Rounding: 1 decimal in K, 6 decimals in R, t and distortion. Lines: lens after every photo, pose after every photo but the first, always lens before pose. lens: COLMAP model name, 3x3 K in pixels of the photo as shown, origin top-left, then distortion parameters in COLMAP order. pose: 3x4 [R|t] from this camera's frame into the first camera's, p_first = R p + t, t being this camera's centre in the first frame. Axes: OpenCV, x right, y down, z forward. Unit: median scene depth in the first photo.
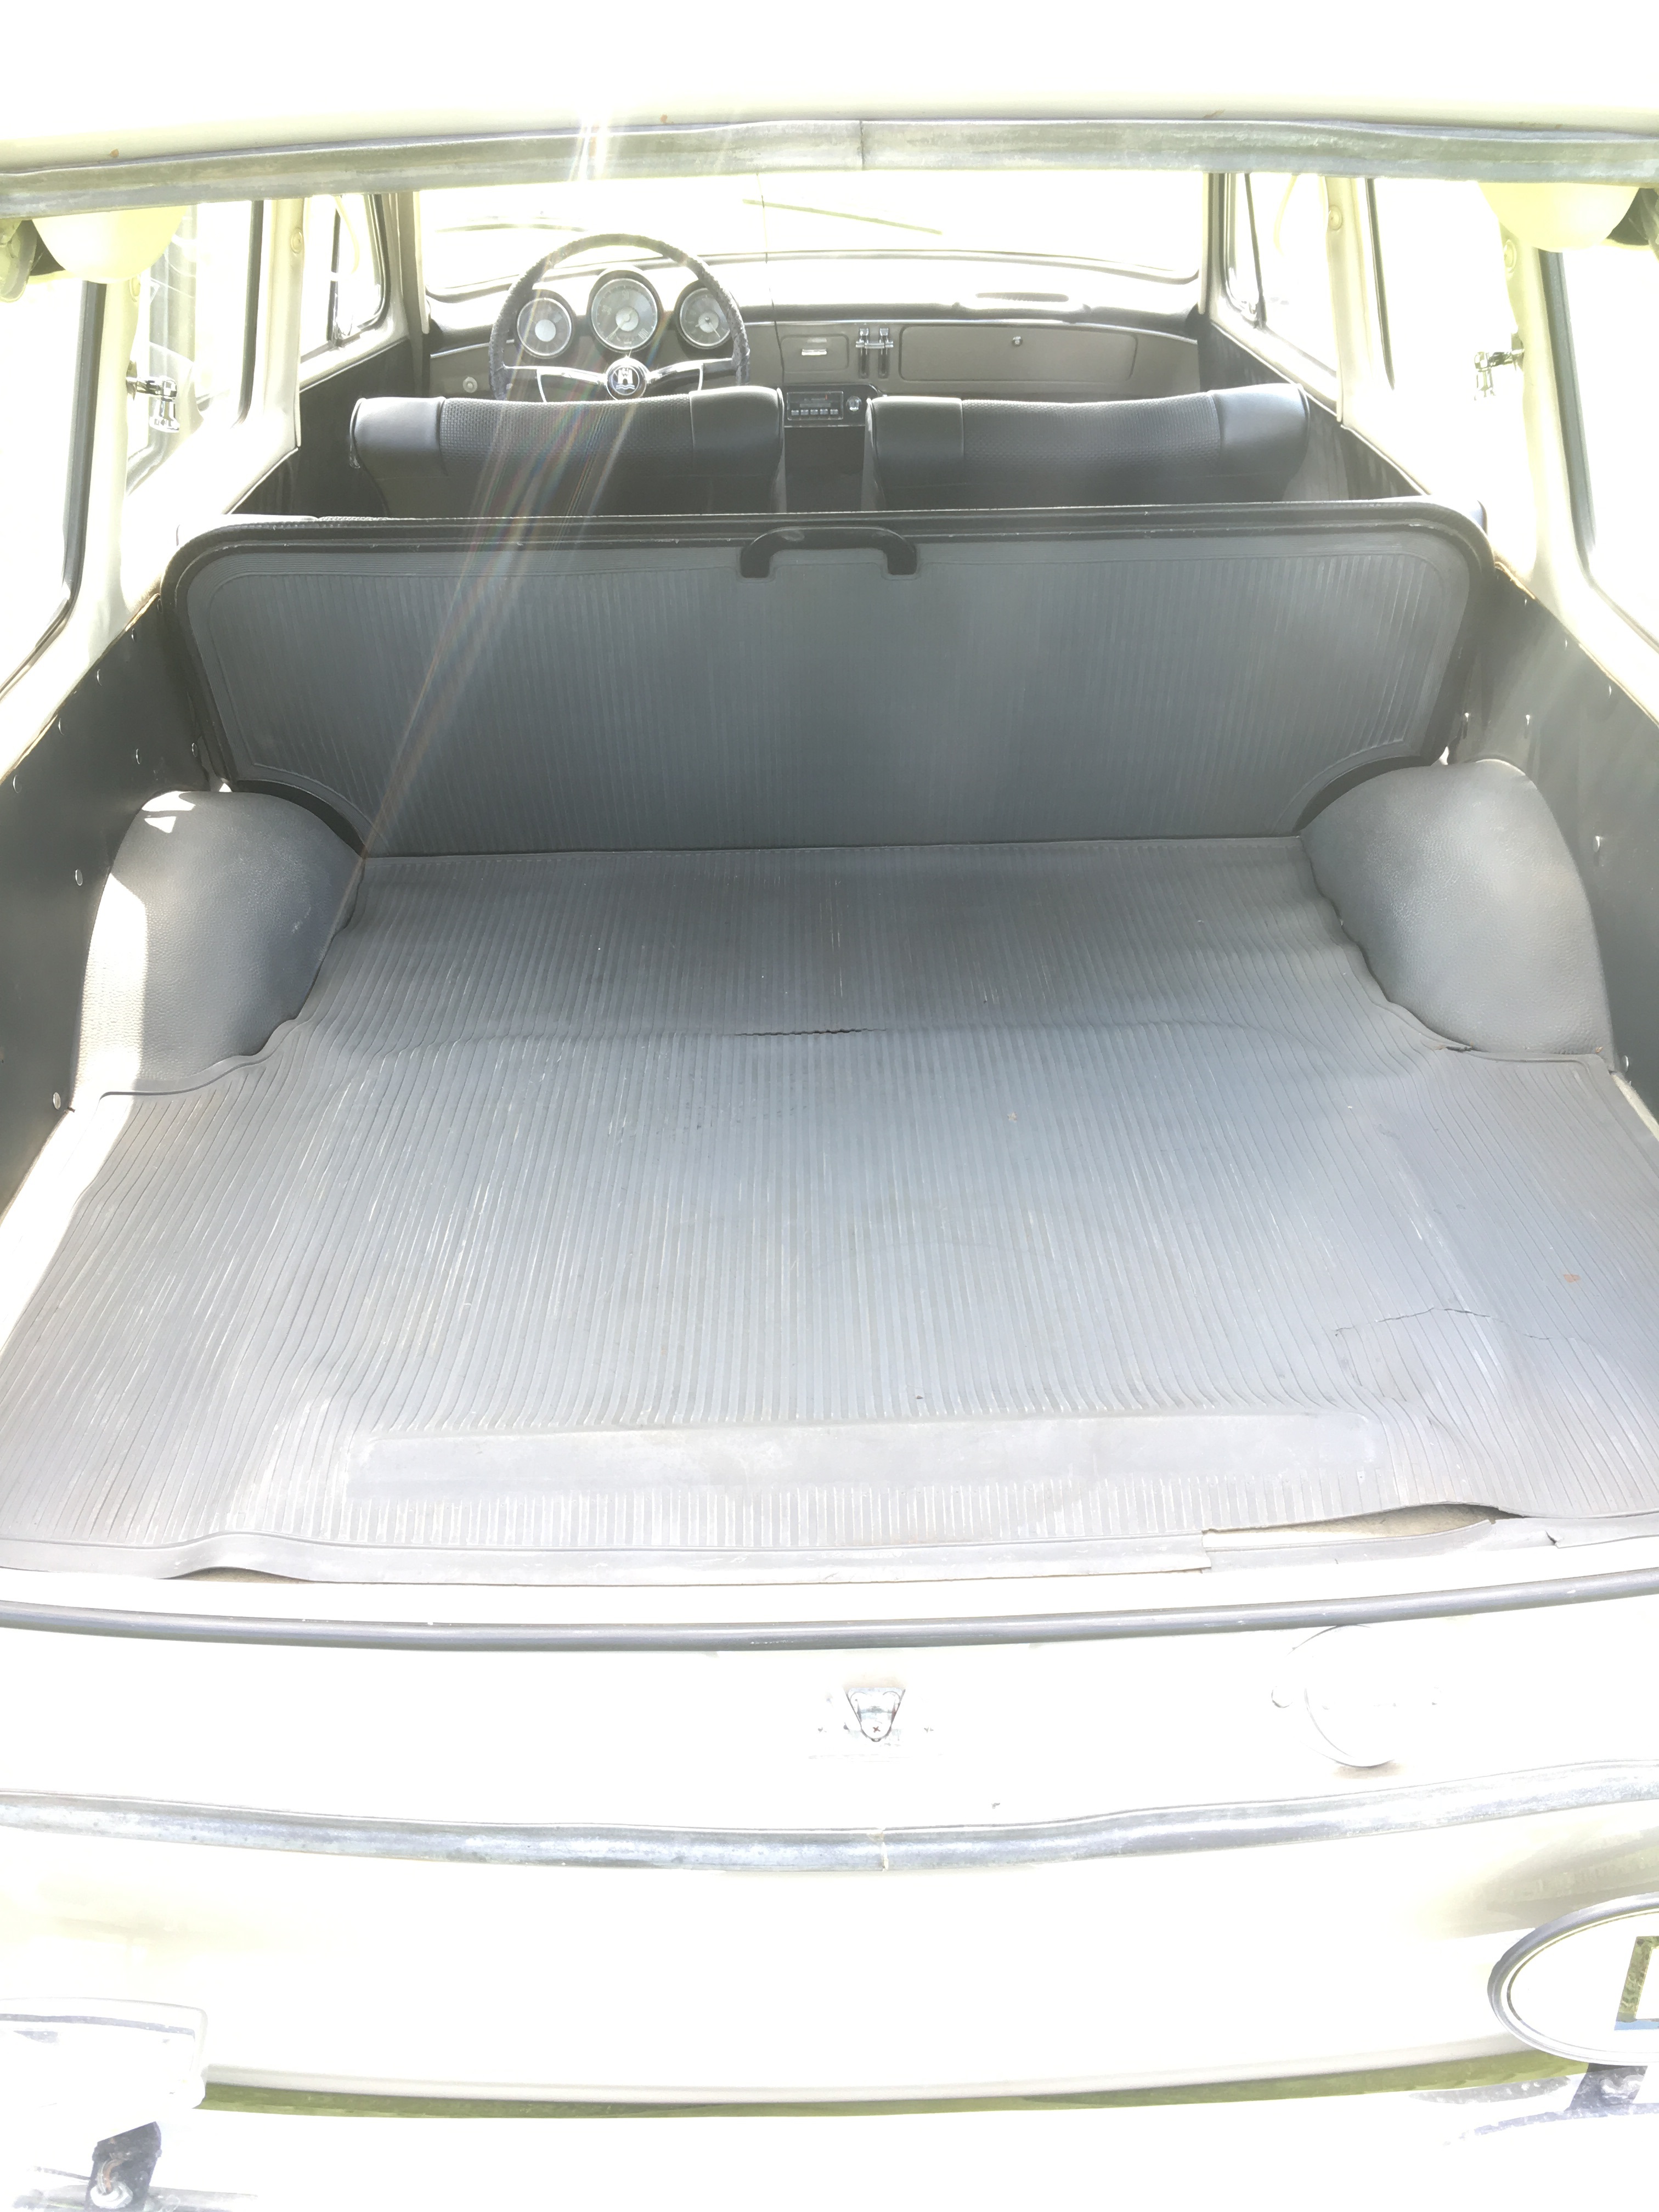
lens RADIAL K [[1871.2, 0, 831.8], [0, 1871.2, 1103.4], [0, 0, 1]] dist [0.036723, -0.025899]
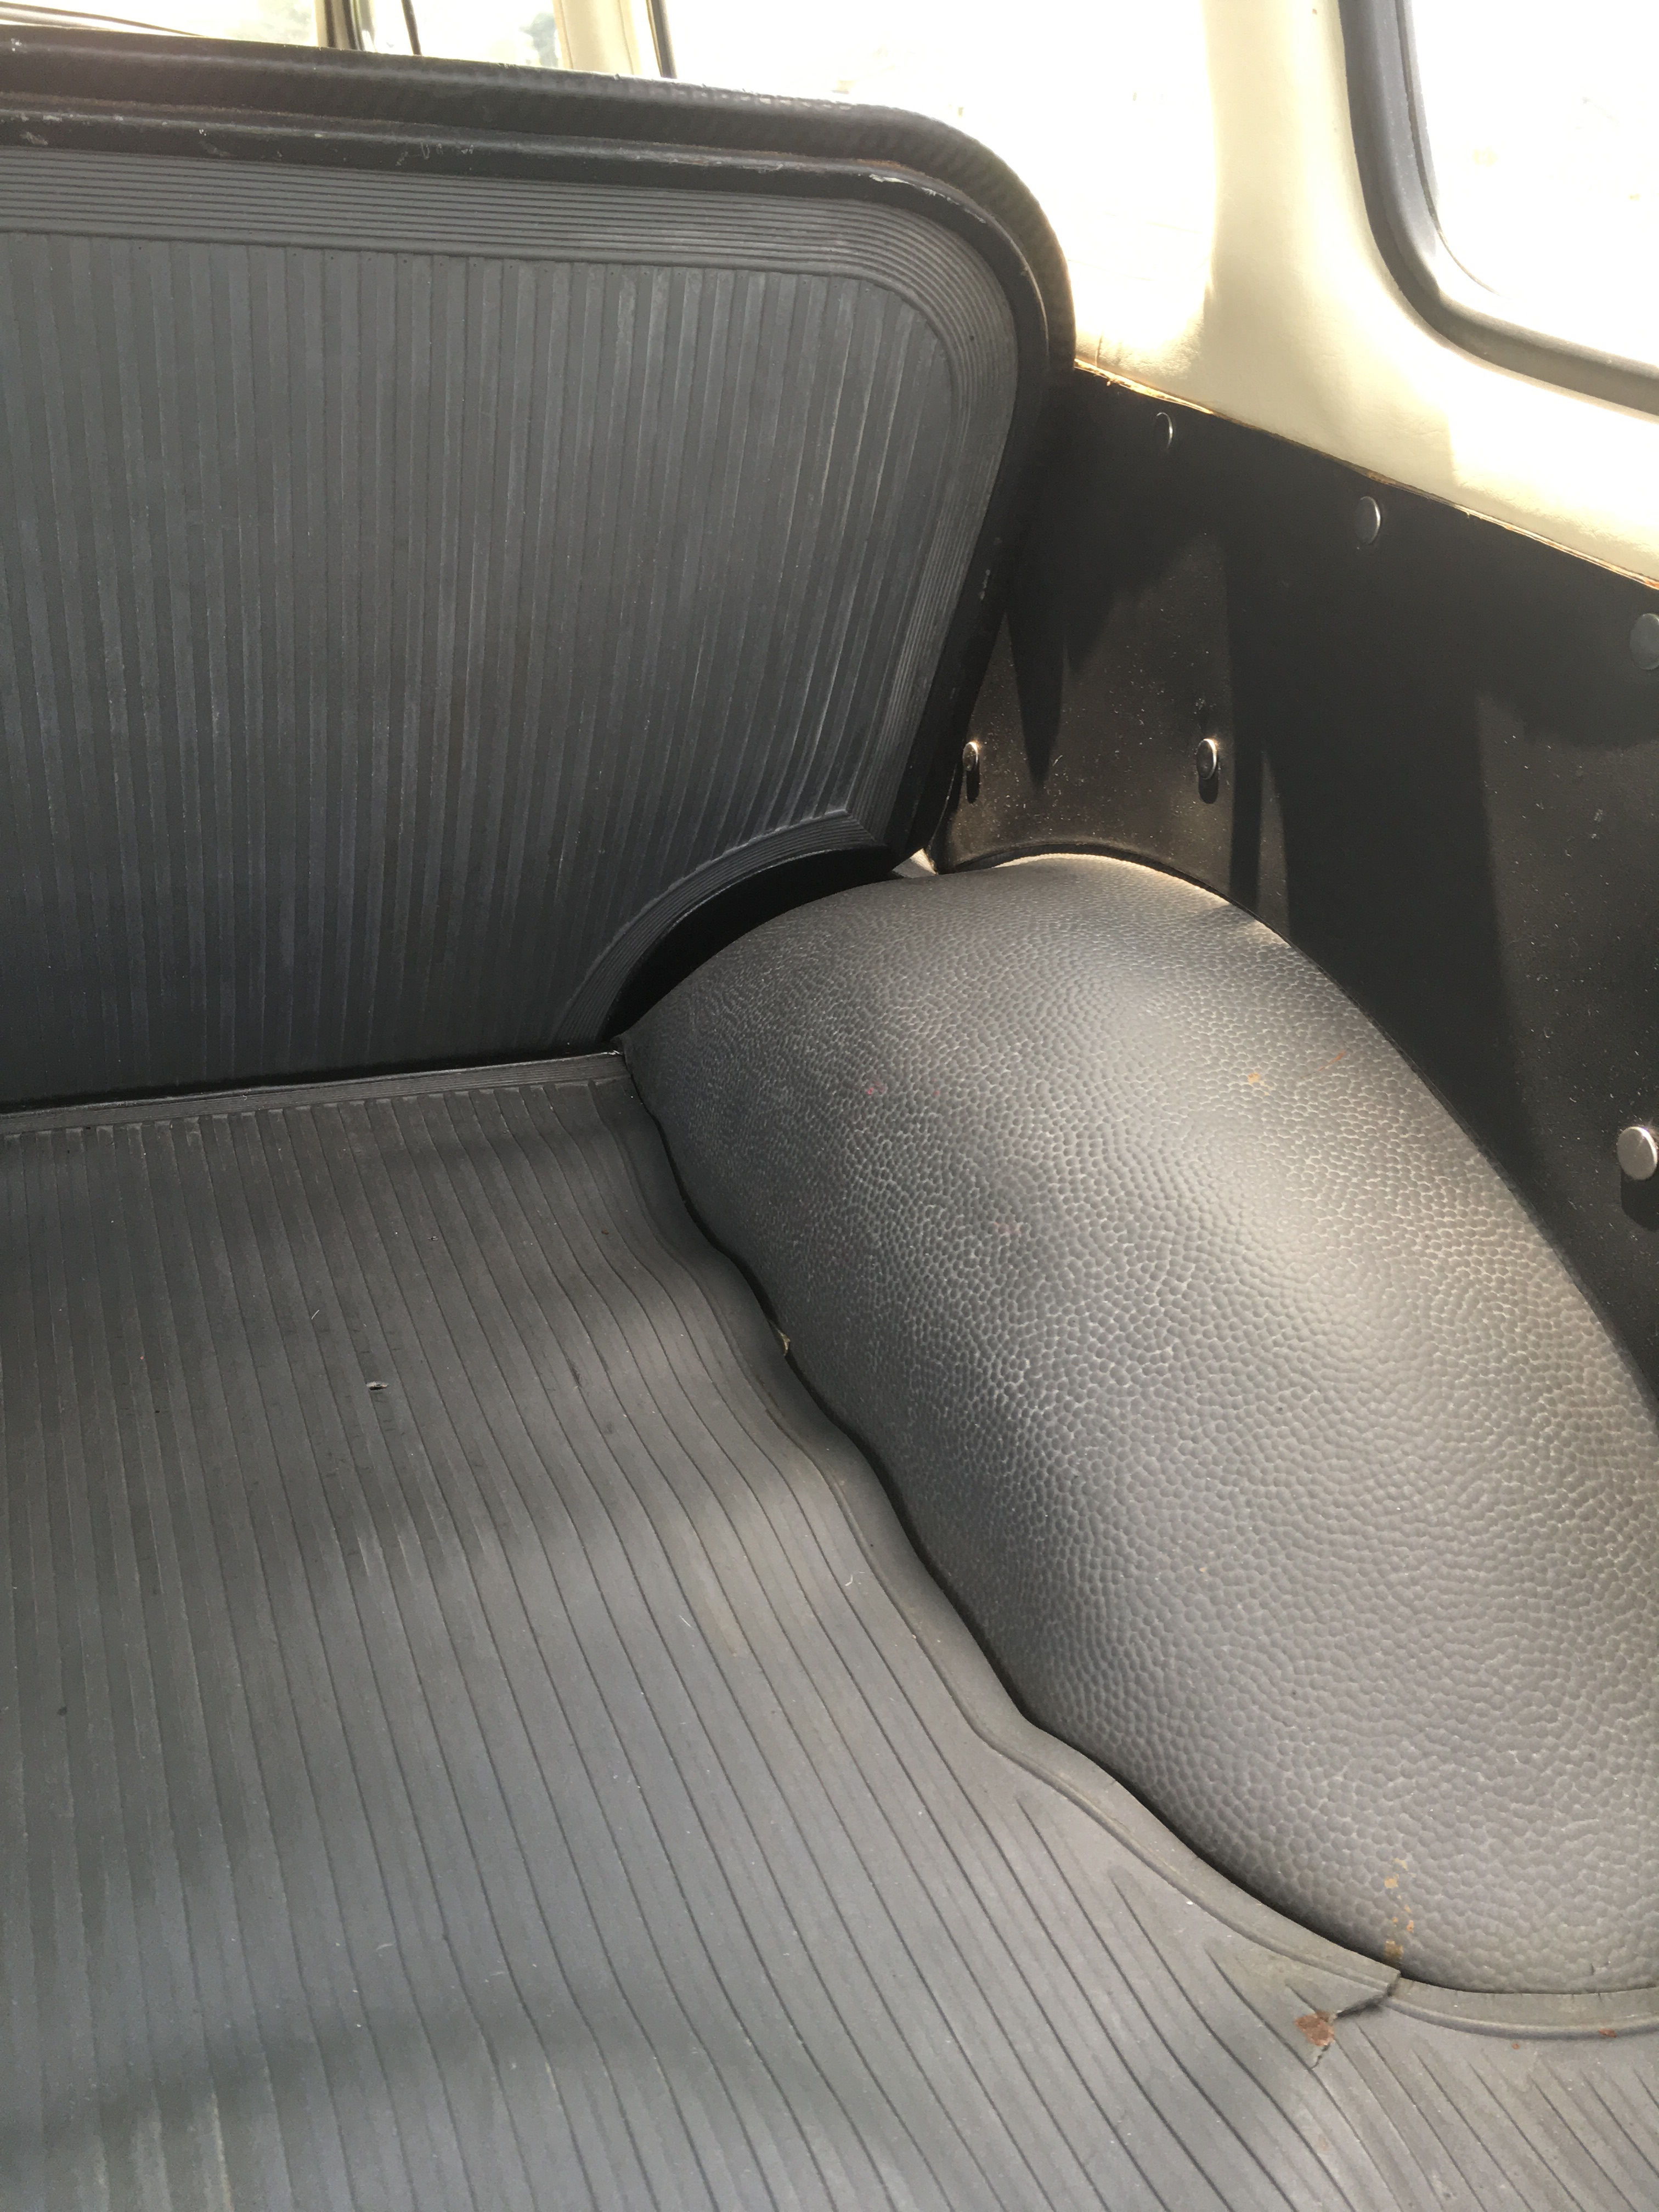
lens RADIAL K [[1871.2, 0, 830.2], [0, 1871.2, 1111.0], [0, 0, 1]] dist [0.036723, -0.025899]
pose [[0.922488, -0.092700, 0.374729, 0.156716], [0.101093, 0.994873, -0.002755, -0.139862], [-0.372553, 0.040424, 0.927130, 0.687201]]
